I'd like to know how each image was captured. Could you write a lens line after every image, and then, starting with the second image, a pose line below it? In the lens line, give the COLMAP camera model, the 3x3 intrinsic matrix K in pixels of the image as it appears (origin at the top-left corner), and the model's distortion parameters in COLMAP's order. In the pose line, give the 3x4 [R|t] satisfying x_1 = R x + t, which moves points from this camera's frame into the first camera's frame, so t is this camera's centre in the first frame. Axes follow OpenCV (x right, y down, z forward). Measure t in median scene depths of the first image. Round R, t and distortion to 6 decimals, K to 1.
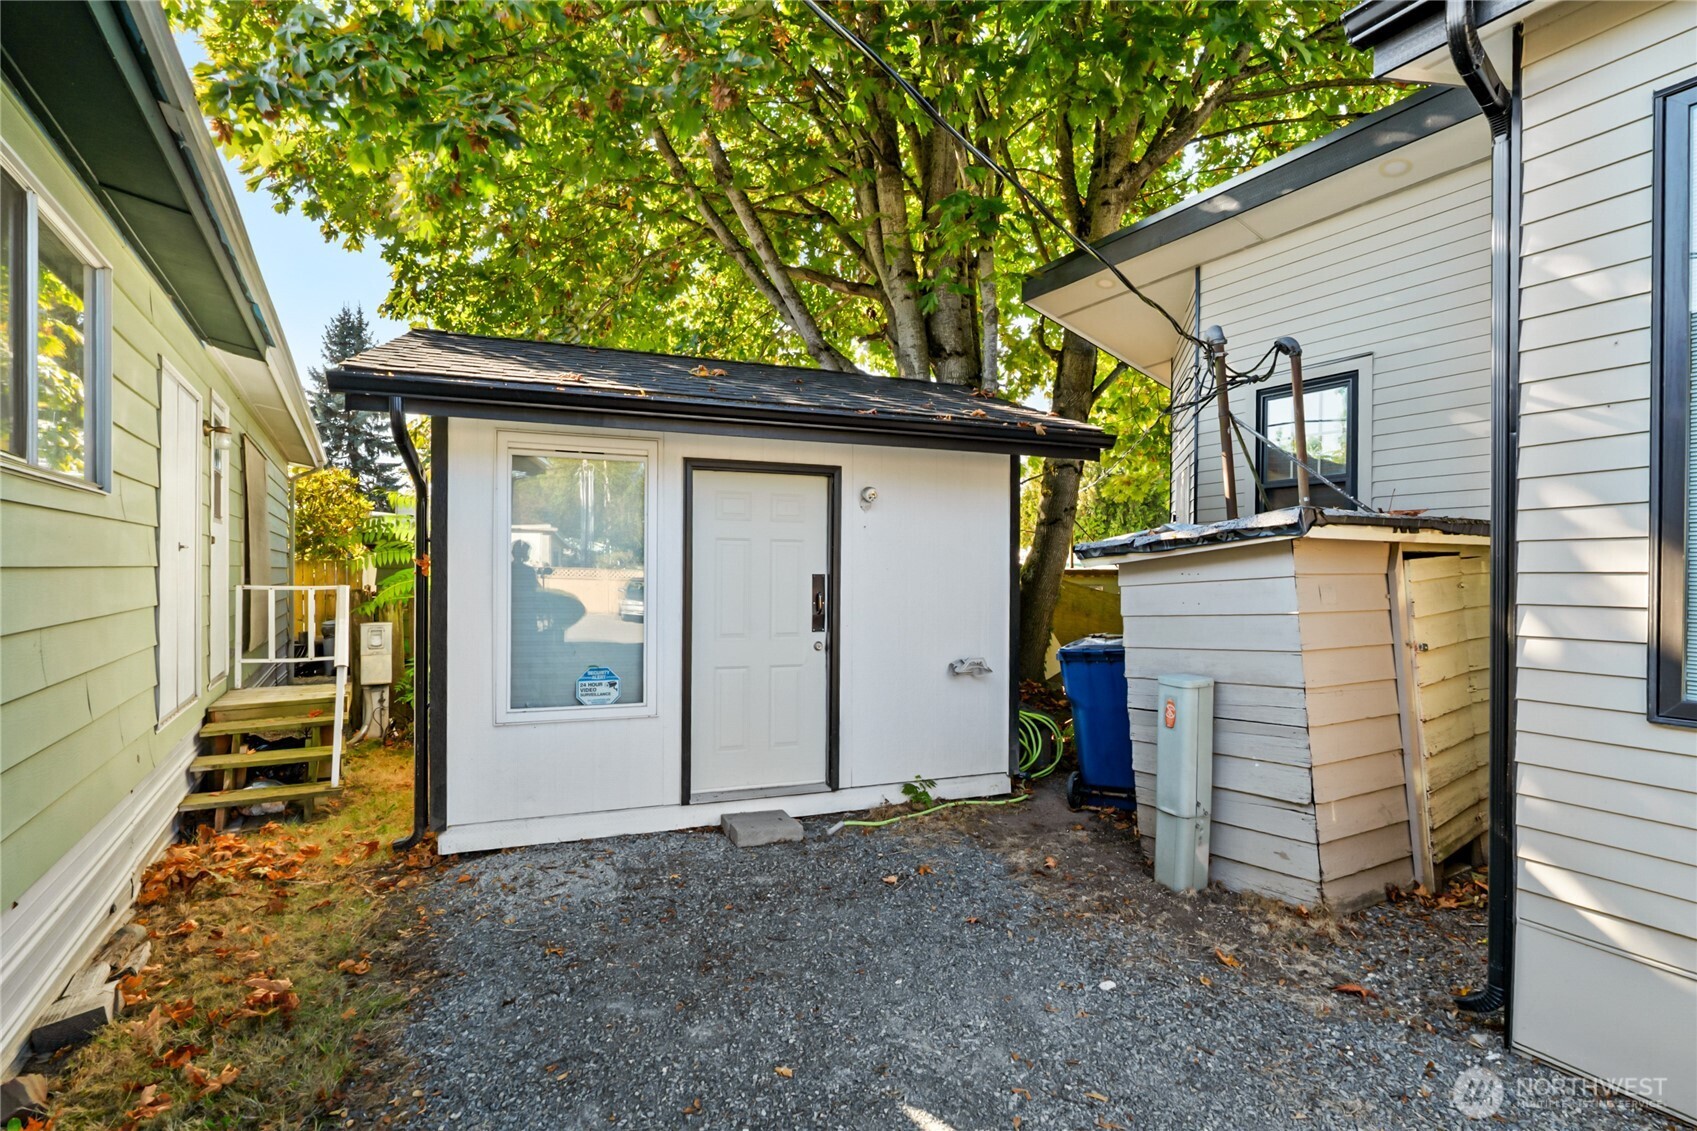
lens RADIAL K [[786.1, 0, 848.5], [0, 786.1, 565.5], [0, 0, 1]] dist [-0.000224, 0.000268]
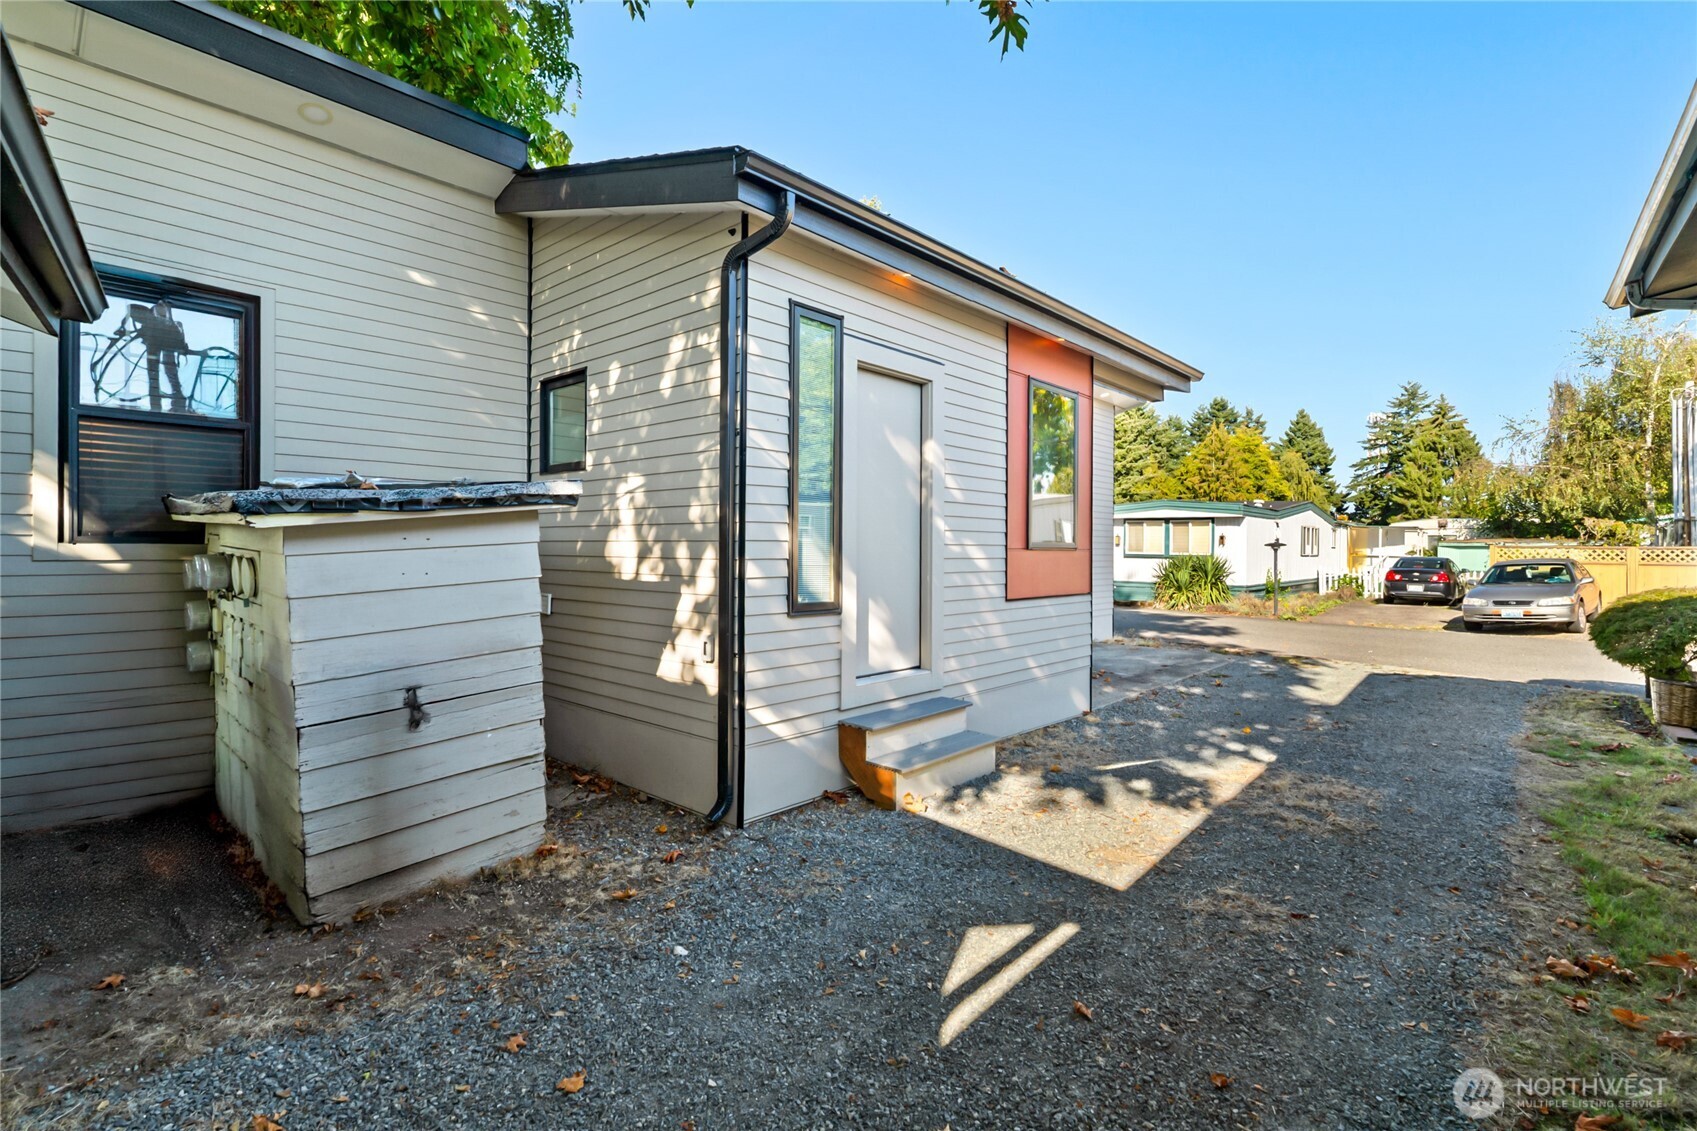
lens RADIAL K [[791.0, 0, 844.5], [0, 791.0, 550.9], [0, 0, 1]] dist [-0.002251, -0.000287]
pose [[-0.305734, -0.010157, 0.952063, -0.782287], [-0.014511, 0.999877, 0.006007, 0.017672], [-0.952006, -0.011979, -0.305844, 1.270026]]
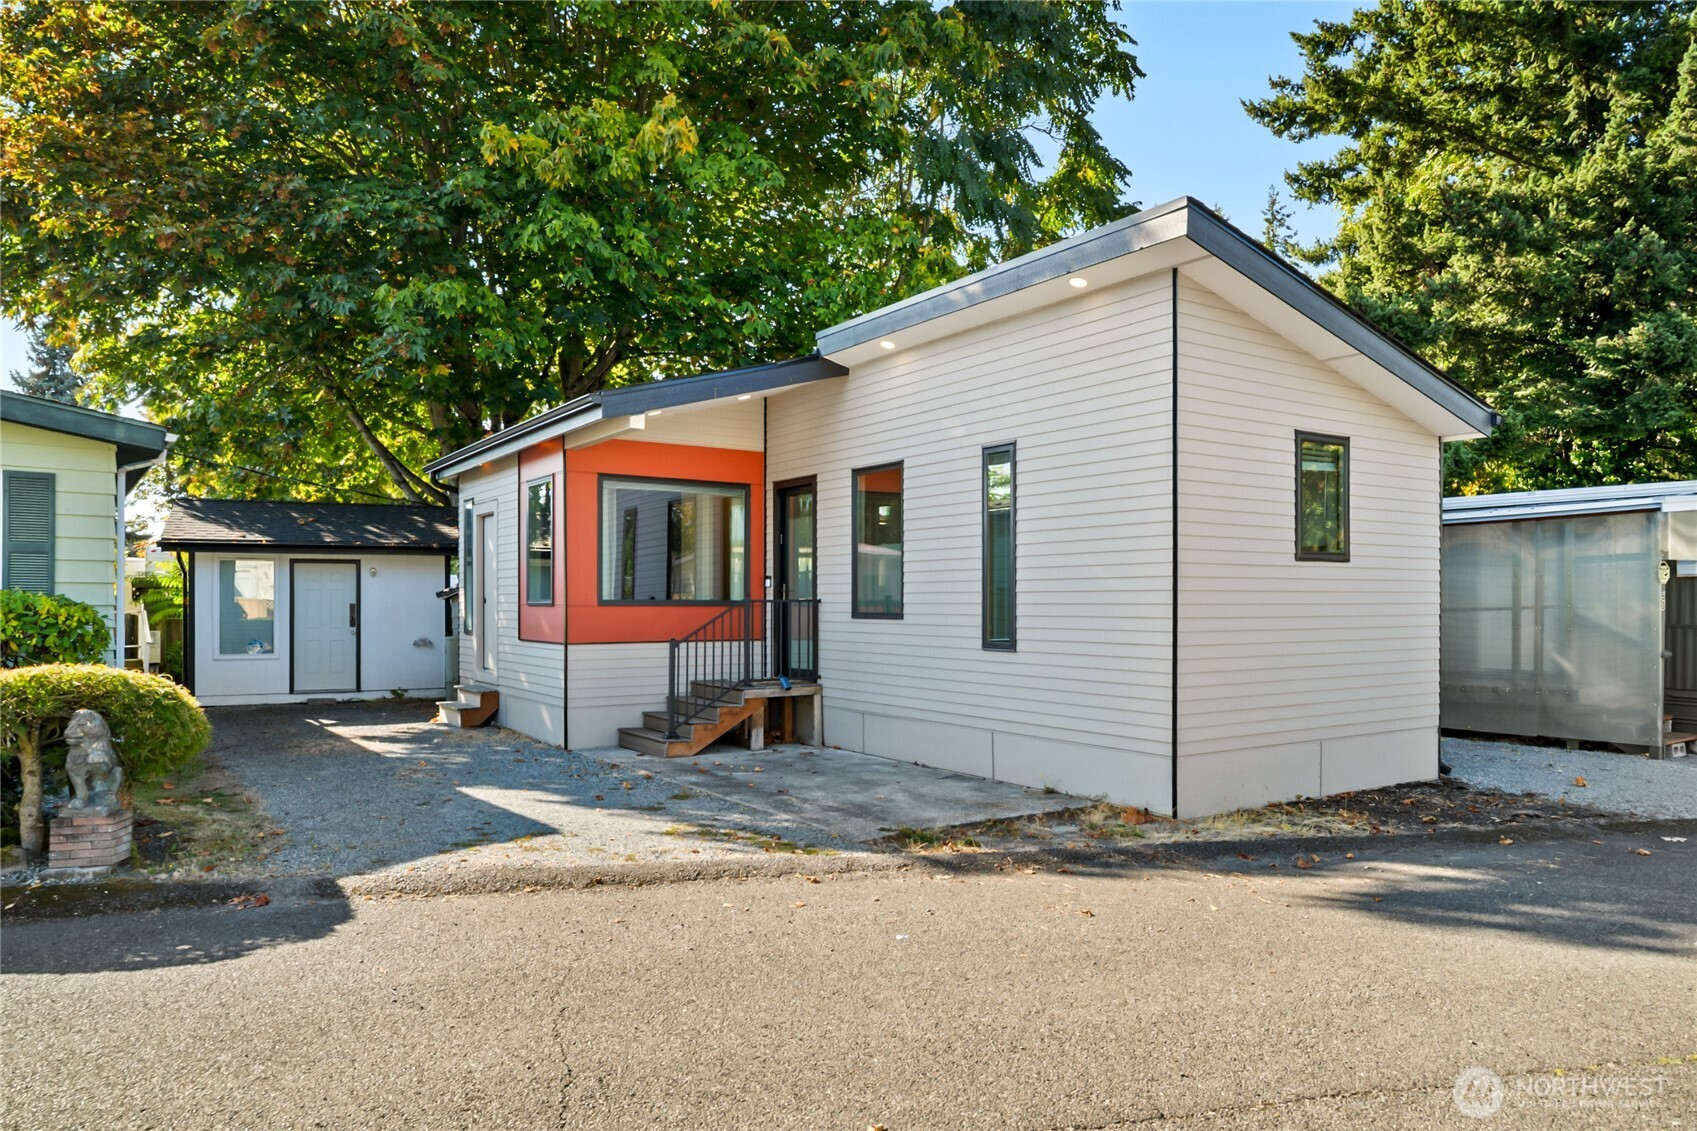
lens RADIAL K [[1100.7, 0, 851.6], [0, 1100.7, 593.0], [0, 0, 1]] dist [0.003740, 0.000727]
pose [[0.996788, -0.006391, 0.079827, 1.224455], [0.006279, 0.999979, 0.001656, -0.017908], [-0.079836, -0.001149, 0.996807, -2.516450]]
